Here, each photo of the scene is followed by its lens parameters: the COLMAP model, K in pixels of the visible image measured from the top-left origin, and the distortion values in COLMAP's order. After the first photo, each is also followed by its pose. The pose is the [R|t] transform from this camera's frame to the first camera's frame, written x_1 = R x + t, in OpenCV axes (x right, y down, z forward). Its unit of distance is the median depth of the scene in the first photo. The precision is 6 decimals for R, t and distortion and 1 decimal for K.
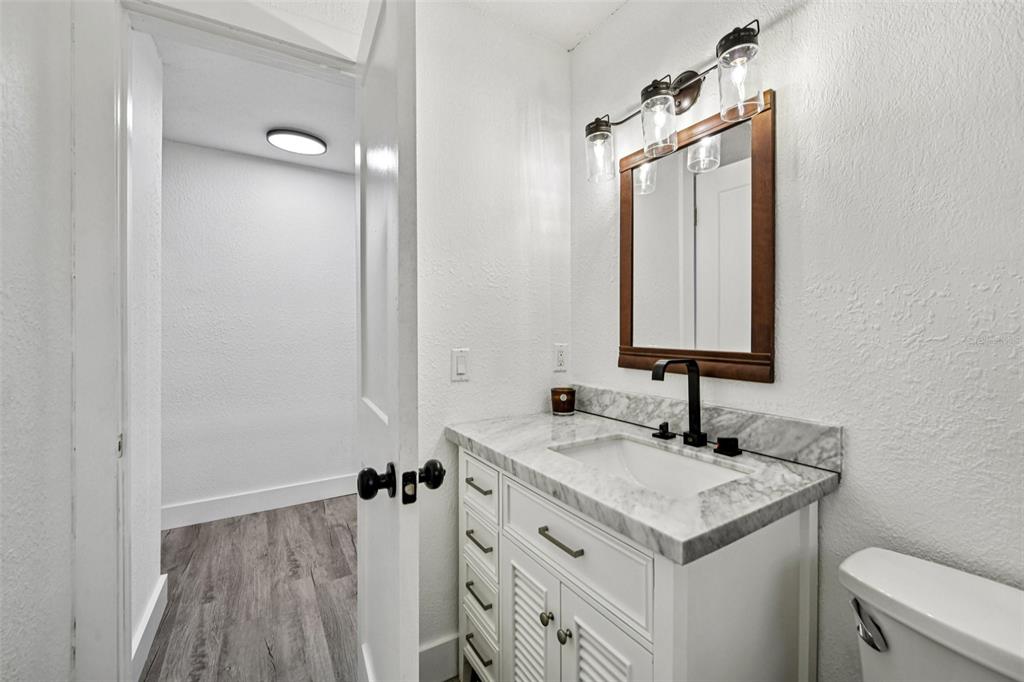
lens RADIAL K [[408.6, 0, 514.5], [0, 408.6, 334.4], [0, 0, 1]] dist [-0.013578, -0.002542]
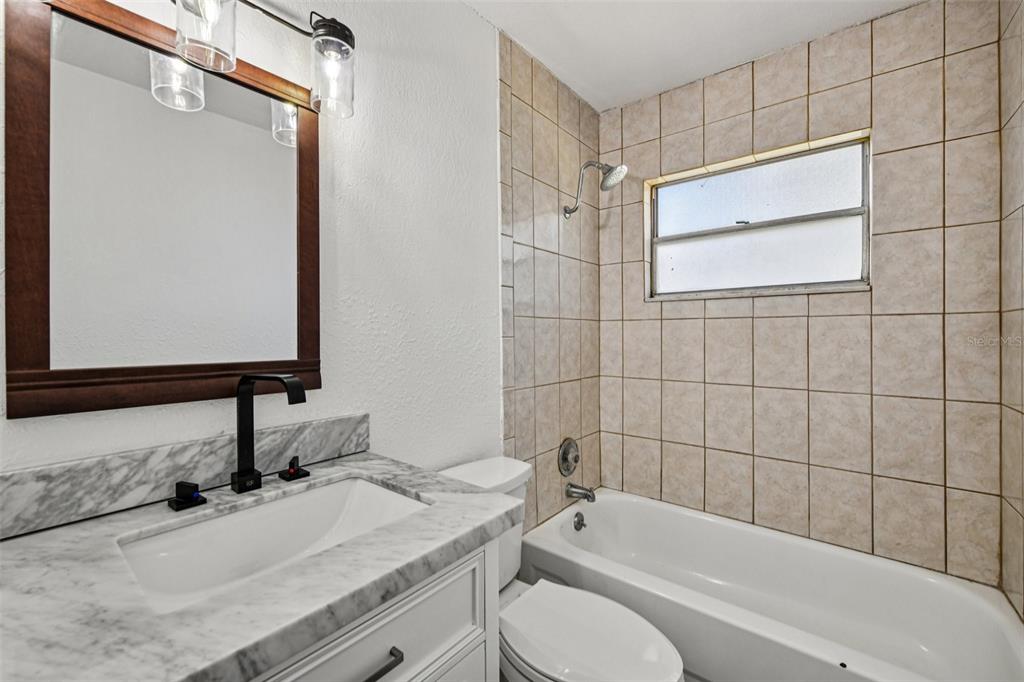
lens RADIAL K [[408.6, 0, 515.9], [0, 408.6, 338.6], [0, 0, 1]] dist [-0.013578, -0.002542]
pose [[-0.325743, -0.006554, 0.945435, -0.480018], [0.012880, 0.999852, 0.011368, -0.008379], [-0.945370, 0.015880, -0.325611, 0.877594]]
